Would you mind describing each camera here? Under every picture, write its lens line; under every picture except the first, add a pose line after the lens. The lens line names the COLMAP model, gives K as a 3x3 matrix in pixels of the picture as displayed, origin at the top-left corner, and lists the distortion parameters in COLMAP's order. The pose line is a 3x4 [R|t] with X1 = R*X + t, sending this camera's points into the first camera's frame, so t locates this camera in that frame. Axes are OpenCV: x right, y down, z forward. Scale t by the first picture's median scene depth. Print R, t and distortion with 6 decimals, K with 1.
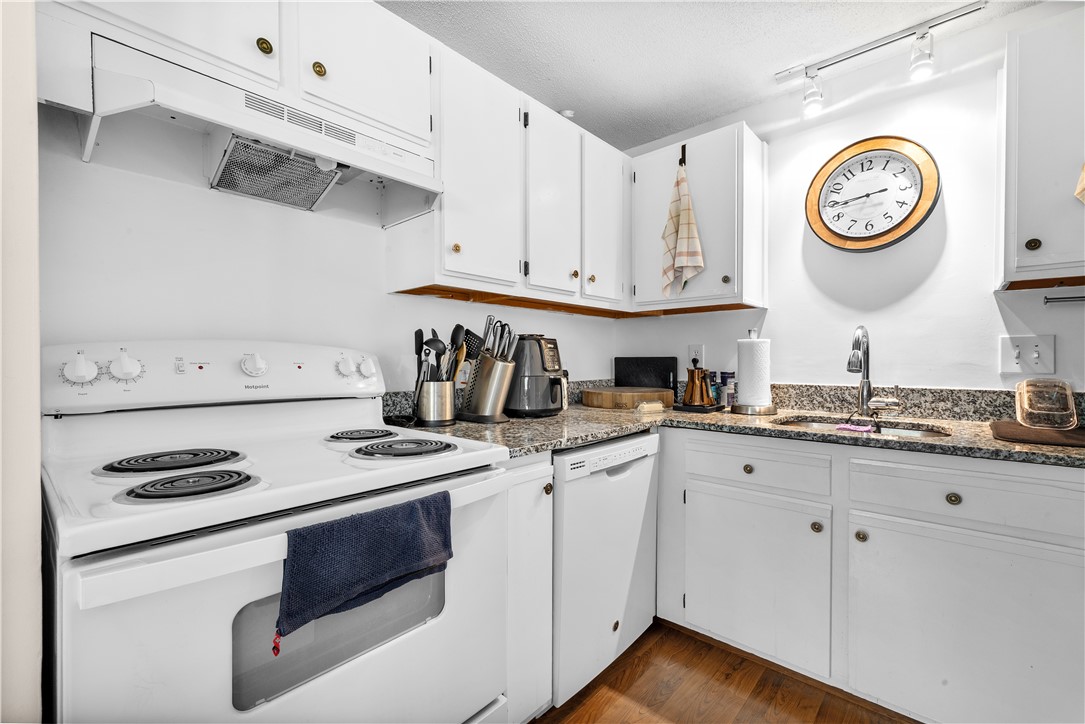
lens RADIAL K [[461.4, 0, 542.5], [0, 461.4, 362.0], [0, 0, 1]] dist [0.000536, -0.000053]
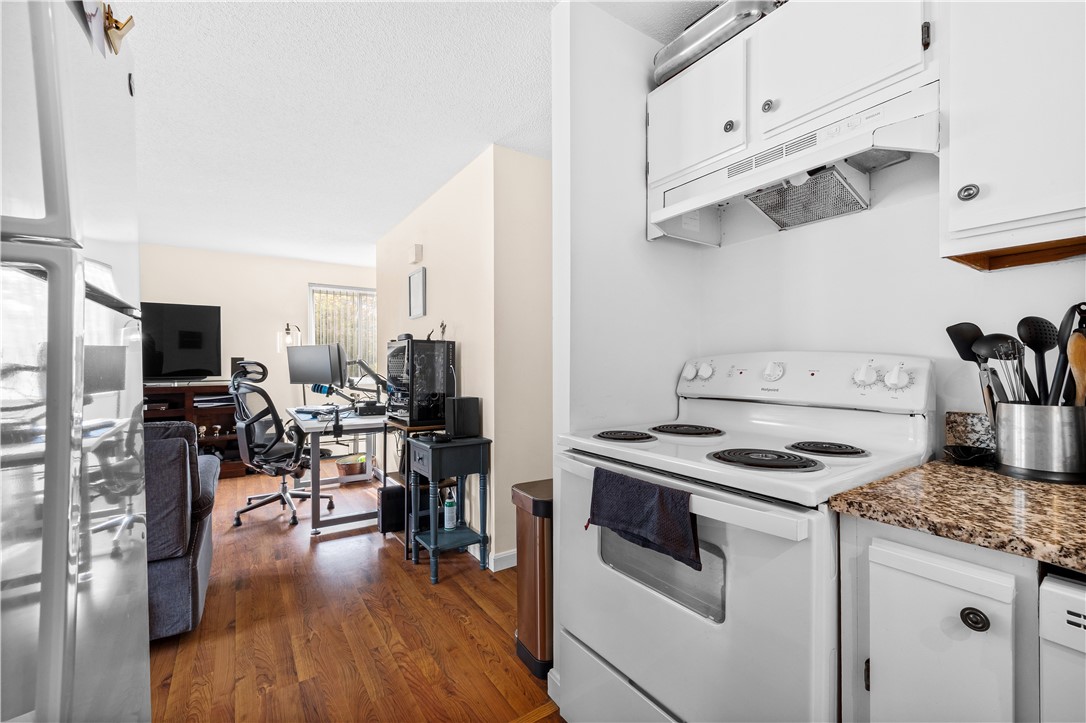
lens RADIAL K [[452.4, 0, 543.0], [0, 452.4, 361.5], [0, 0, 1]] dist [0.000691, -0.000030]
pose [[-0.238340, -0.008505, -0.971144, 0.651595], [-0.003593, 0.999963, -0.007876, -0.007887], [0.971175, 0.001612, -0.238362, 0.683629]]
